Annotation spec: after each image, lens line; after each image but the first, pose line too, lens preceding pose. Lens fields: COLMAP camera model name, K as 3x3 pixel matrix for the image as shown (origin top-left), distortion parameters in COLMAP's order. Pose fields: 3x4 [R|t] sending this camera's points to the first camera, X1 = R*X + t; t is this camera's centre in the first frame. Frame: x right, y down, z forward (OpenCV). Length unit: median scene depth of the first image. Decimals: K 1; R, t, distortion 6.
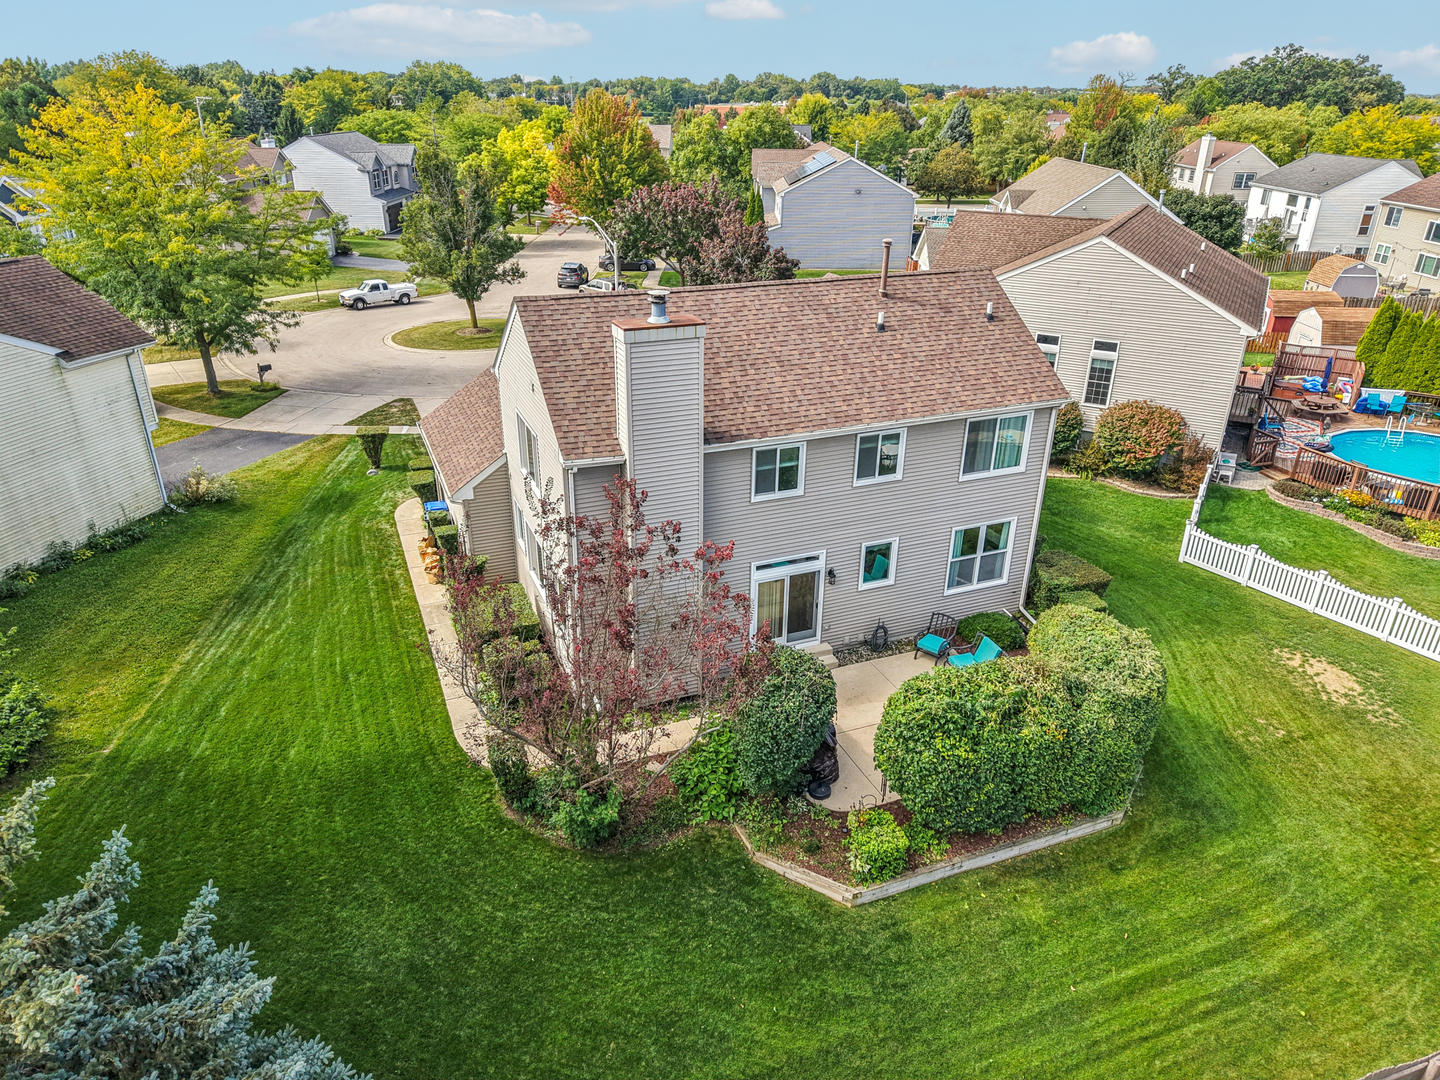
lens RADIAL K [[958.4, 0, 717.6], [0, 958.4, 558.6], [0, 0, 1]] dist [0.044471, -0.049310]
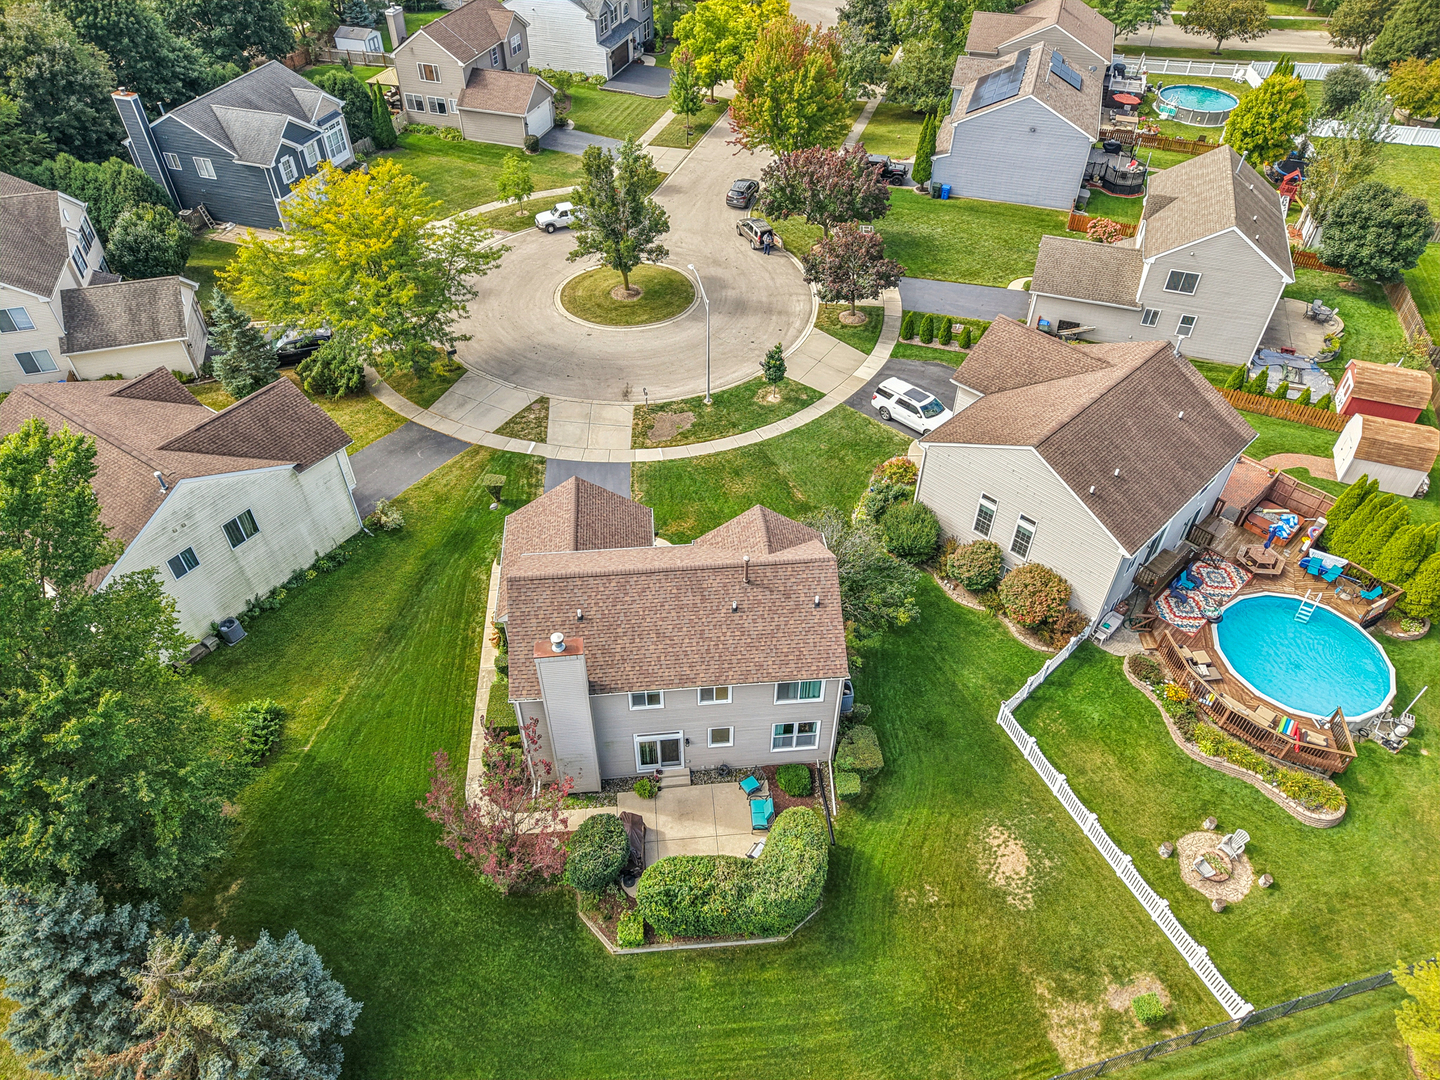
lens RADIAL K [[958.4, 0, 717.6], [0, 958.4, 558.6], [0, 0, 1]] dist [0.044471, -0.049310]
pose [[0.955093, 0.199479, -0.219103, 0.392761], [-0.122450, 0.939065, 0.321189, -0.684292], [0.269822, -0.279936, 0.921321, -0.353917]]
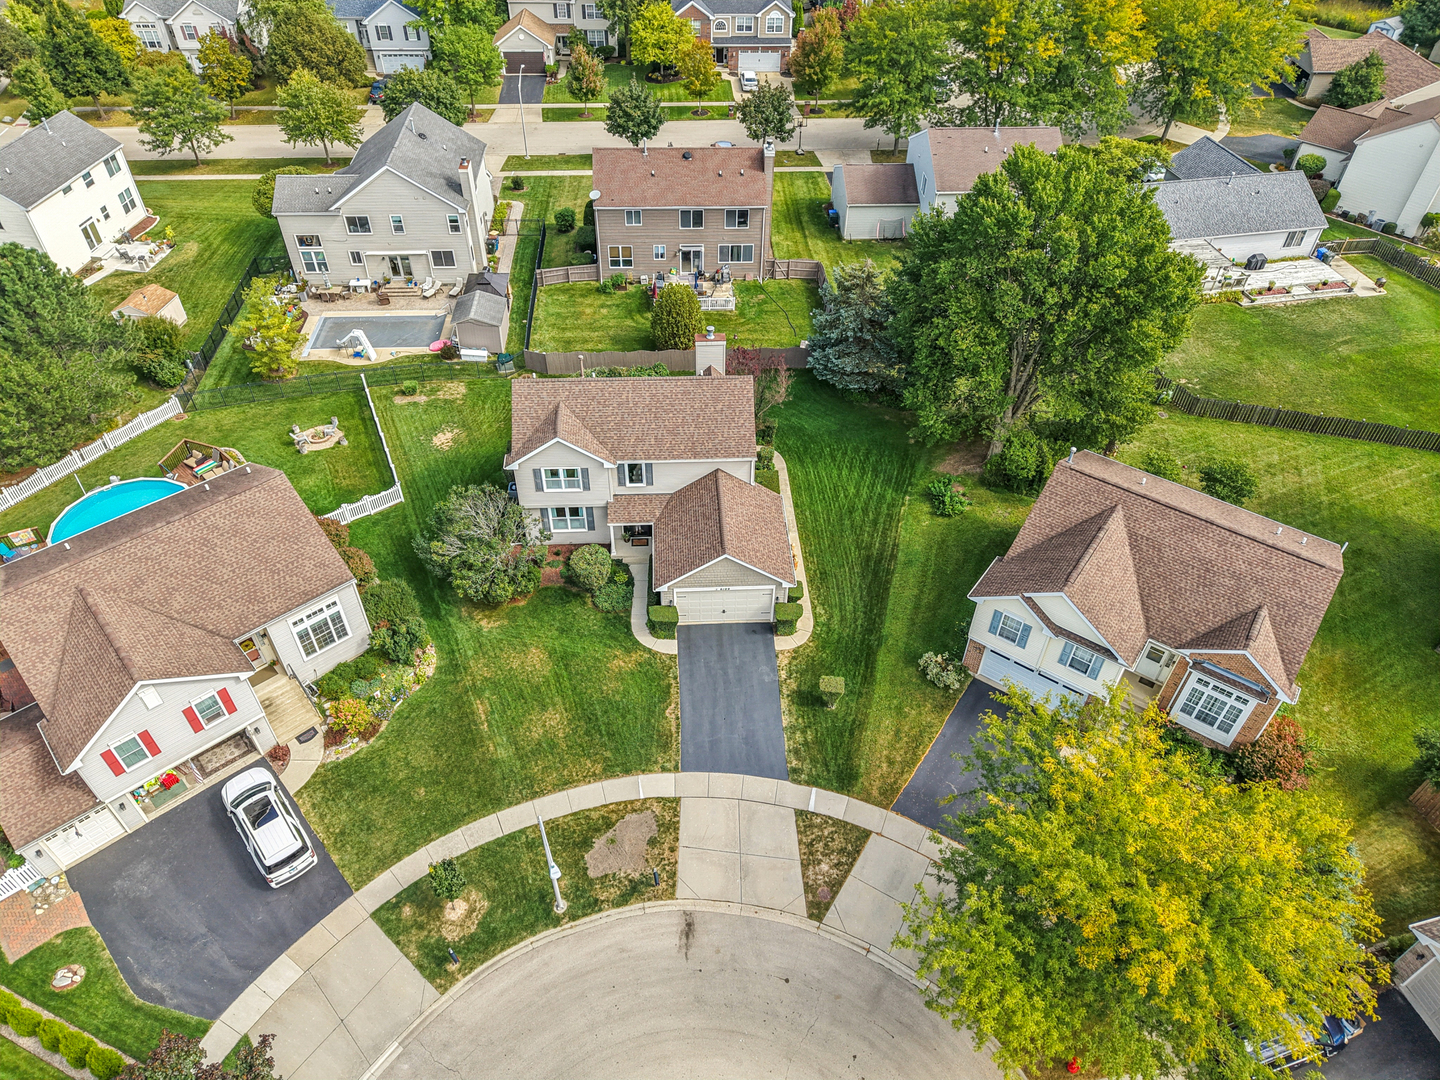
lens RADIAL K [[968.0, 0, 720.0], [0, 968.0, 540.0], [0, 0, 1]] dist [0.053017, -0.037641]
pose [[-0.945912, -0.237521, 0.220984, -0.591622], [0.119149, 0.379216, 0.917605, -1.807647], [-0.301751, 0.894304, -0.330405, 1.685436]]
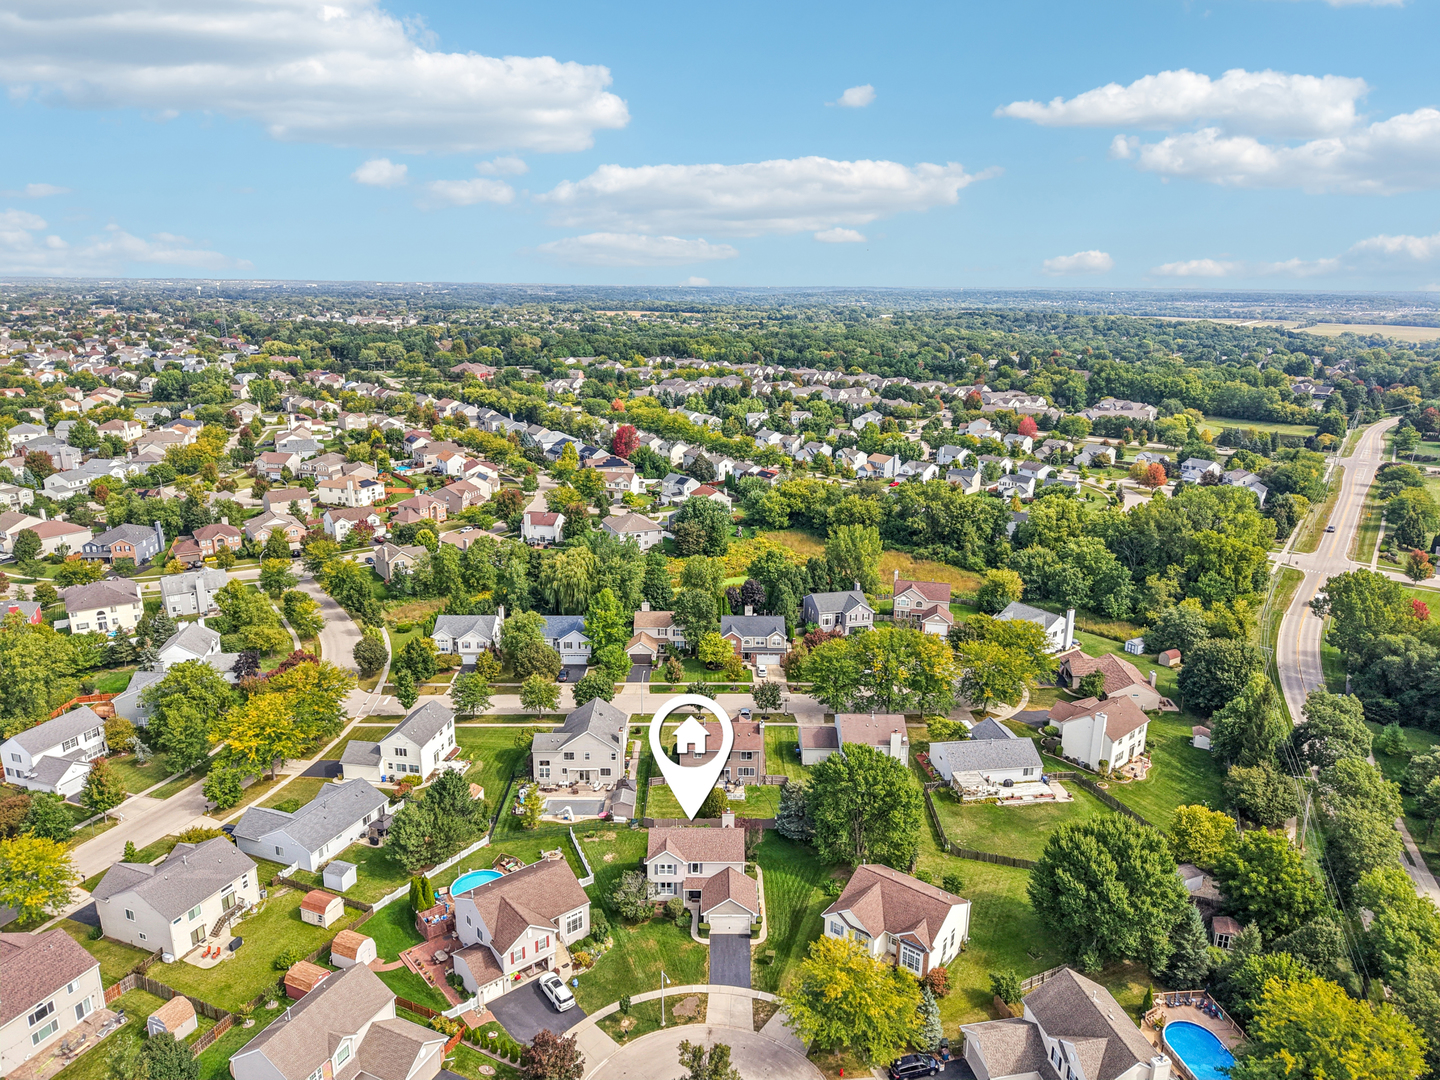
lens RADIAL K [[944.7, 0, 720.0], [0, 944.7, 540.0], [0, 0, 1]] dist [0.059647, -0.188877]
pose [[-0.927501, -0.113661, 0.356122, -1.521660], [0.145994, 0.766861, 0.624987, -4.134695], [-0.344133, 0.631668, -0.694671, 3.096426]]
